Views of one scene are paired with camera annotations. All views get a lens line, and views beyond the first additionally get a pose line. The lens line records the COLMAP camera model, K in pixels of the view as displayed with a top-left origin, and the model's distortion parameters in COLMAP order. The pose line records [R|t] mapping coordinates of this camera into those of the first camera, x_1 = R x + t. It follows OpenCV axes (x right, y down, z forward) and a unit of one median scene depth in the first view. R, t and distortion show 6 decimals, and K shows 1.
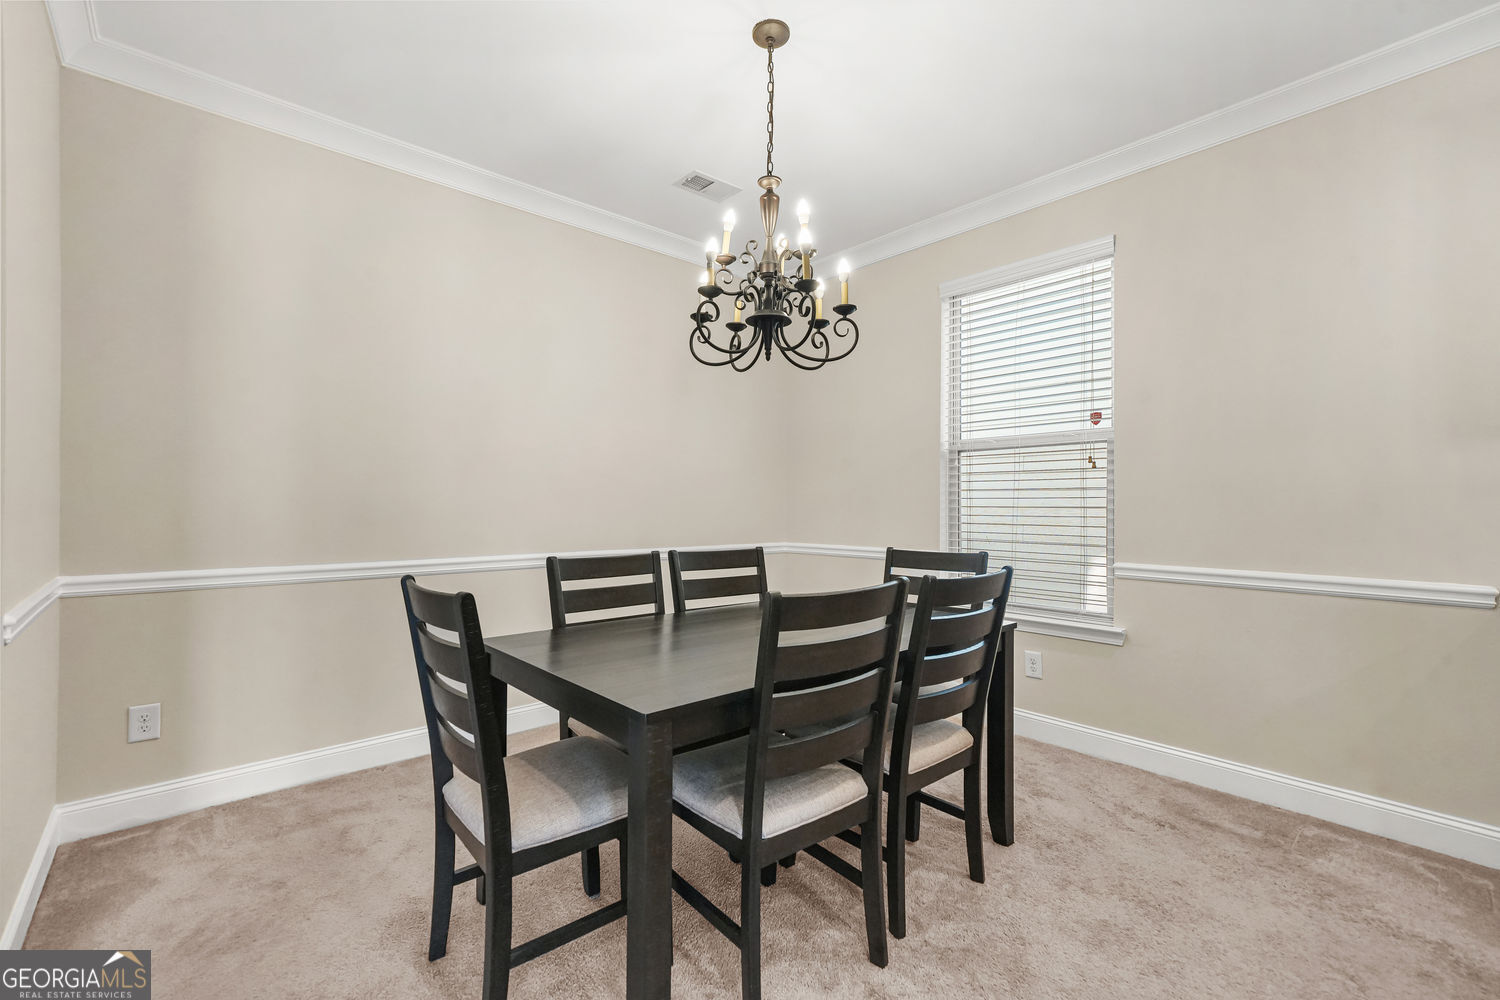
lens RADIAL K [[653.3, 0, 750.0], [0, 653.3, 500.0], [0, 0, 1]] dist [0.002203, 0.009393]
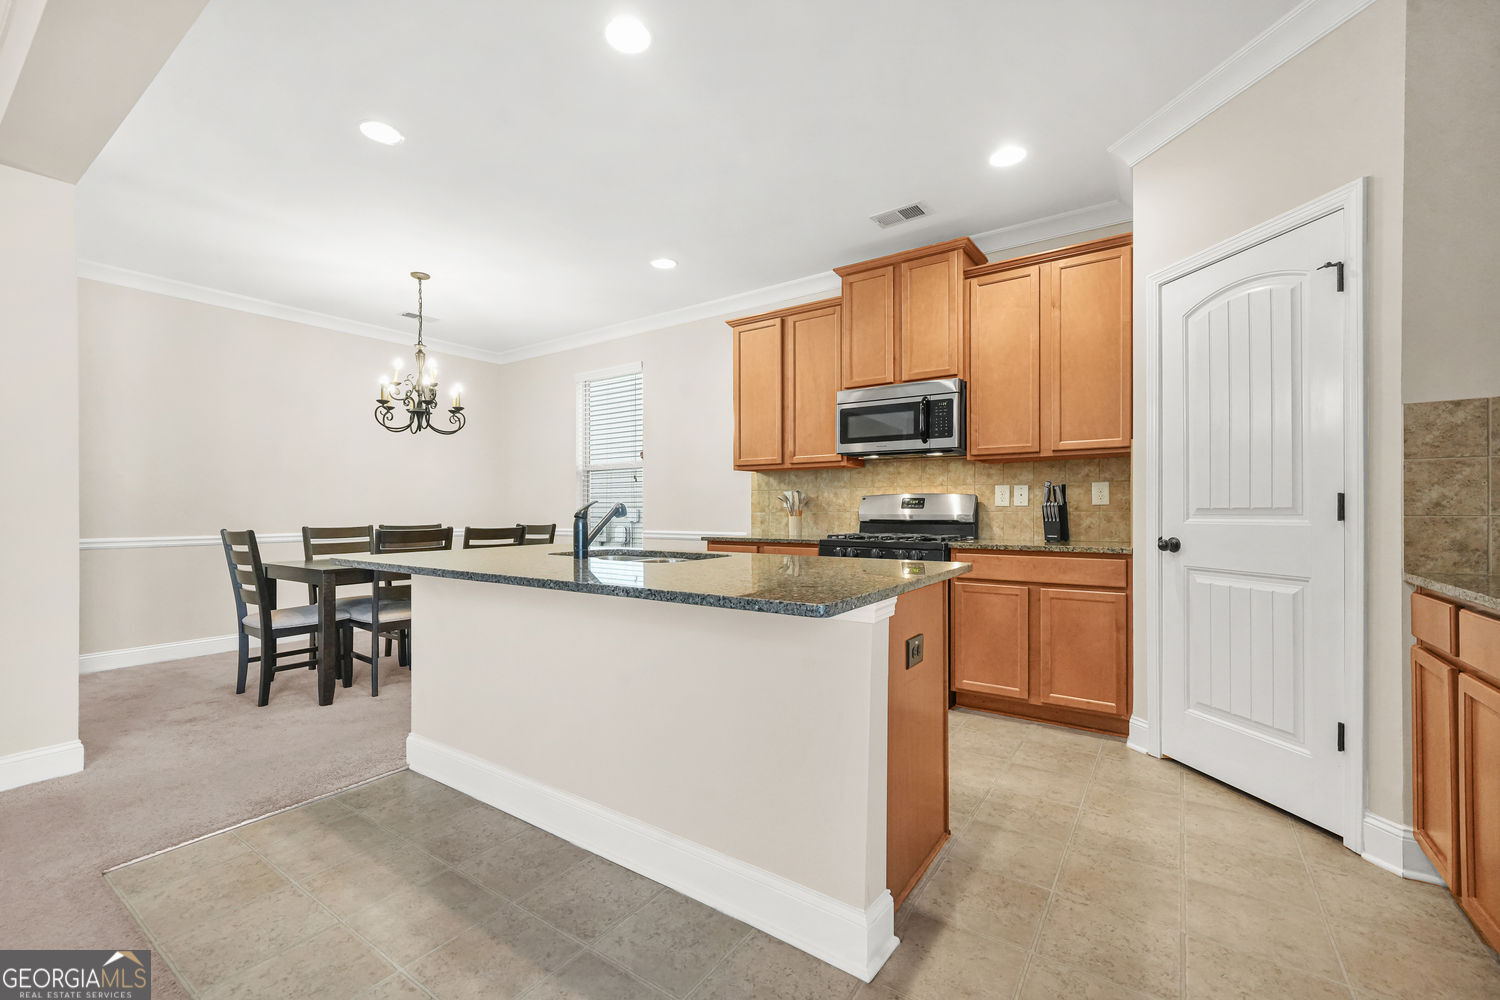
lens RADIAL K [[628.7, 0, 740.3], [0, 628.7, 506.2], [0, 0, 1]] dist [-0.000375, -0.000009]
pose [[0.974606, -0.004341, 0.223883, 0.577319], [0.003947, 0.999990, 0.002208, 0.026686], [-0.223890, -0.001268, 0.974613, -1.197058]]
